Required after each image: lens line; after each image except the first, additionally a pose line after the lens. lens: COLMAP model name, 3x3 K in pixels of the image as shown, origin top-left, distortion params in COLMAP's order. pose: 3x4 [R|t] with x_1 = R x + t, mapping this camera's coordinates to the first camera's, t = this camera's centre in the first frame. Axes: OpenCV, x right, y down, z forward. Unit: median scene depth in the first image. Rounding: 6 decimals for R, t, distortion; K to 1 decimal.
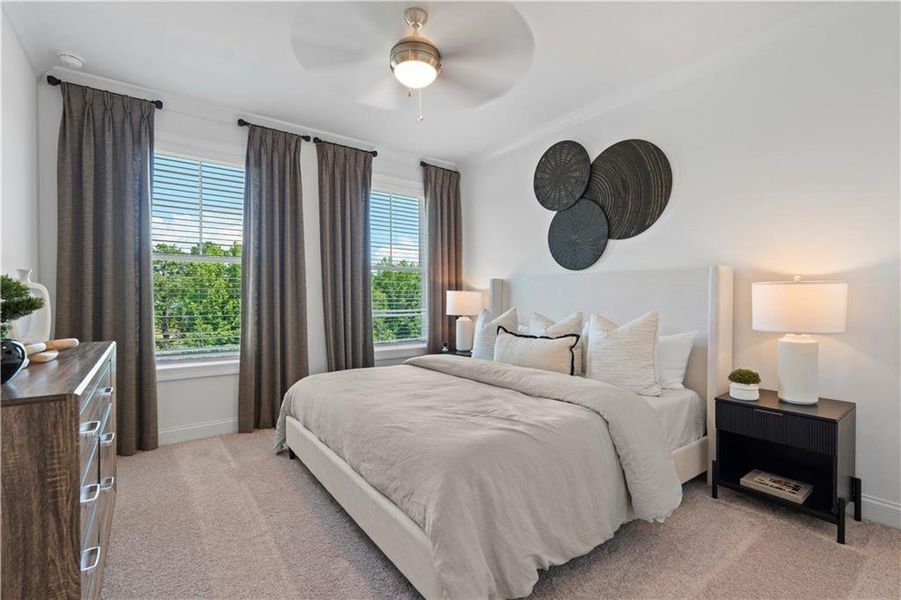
lens RADIAL K [[407.3, 0, 450.4], [0, 407.3, 309.7], [0, 0, 1]] dist [-0.004651, 0.000224]
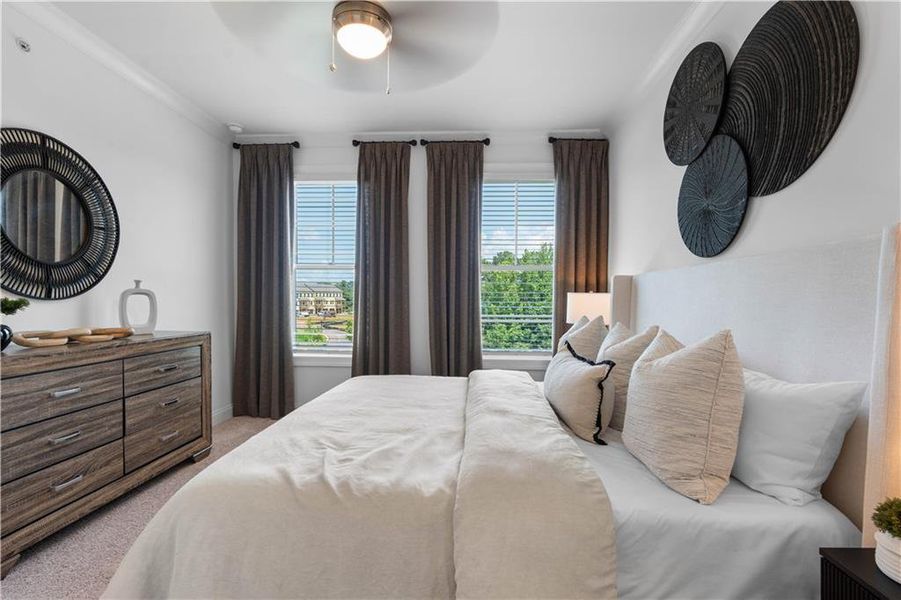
lens RADIAL K [[406.5, 0, 447.8], [0, 406.5, 321.4], [0, 0, 1]] dist [-0.004054, 0.000019]
pose [[0.772400, 0.037135, -0.634050, 0.379435], [-0.024019, 0.999283, 0.029266, -0.009119], [0.634682, -0.007375, 0.772738, 0.276713]]
